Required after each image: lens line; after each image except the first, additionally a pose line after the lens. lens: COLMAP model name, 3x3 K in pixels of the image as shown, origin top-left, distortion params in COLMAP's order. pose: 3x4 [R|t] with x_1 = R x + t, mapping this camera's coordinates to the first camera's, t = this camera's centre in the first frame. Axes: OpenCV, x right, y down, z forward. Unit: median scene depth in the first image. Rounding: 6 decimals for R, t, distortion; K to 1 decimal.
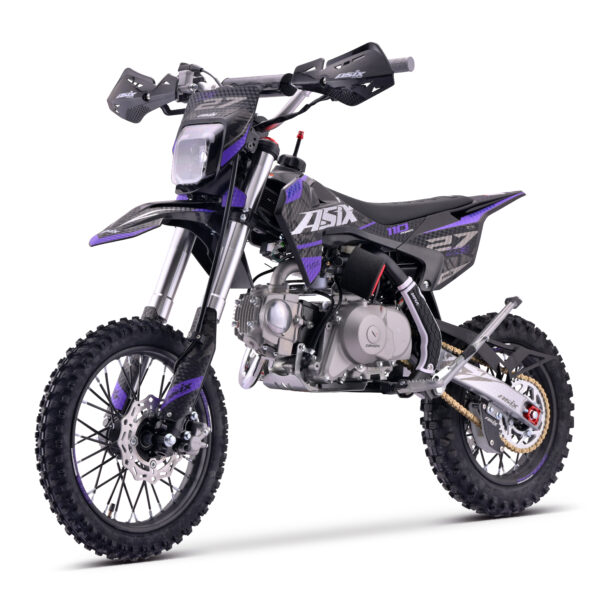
lens RADIAL K [[2359.2, 0, 297.7], [0, 2359.2, 298.4], [0, 0, 1]] dist [0.333849, 0.000000]
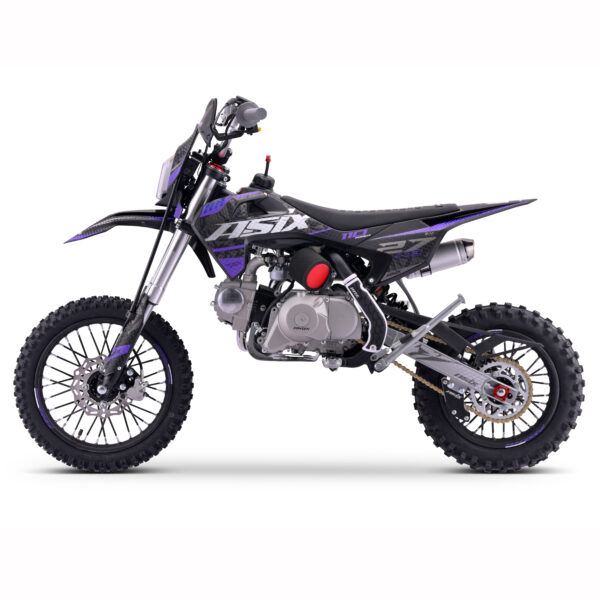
lens RADIAL K [[2359.2, 0, 300.8], [0, 2359.2, 302.8], [0, 0, 1]] dist [0.333849, 0.000000]
pose [[0.724293, 0.076099, -0.685280, 0.873693], [-0.020995, 0.995864, 0.088399, -0.102461], [0.689173, -0.049639, 0.722895, 0.082152]]
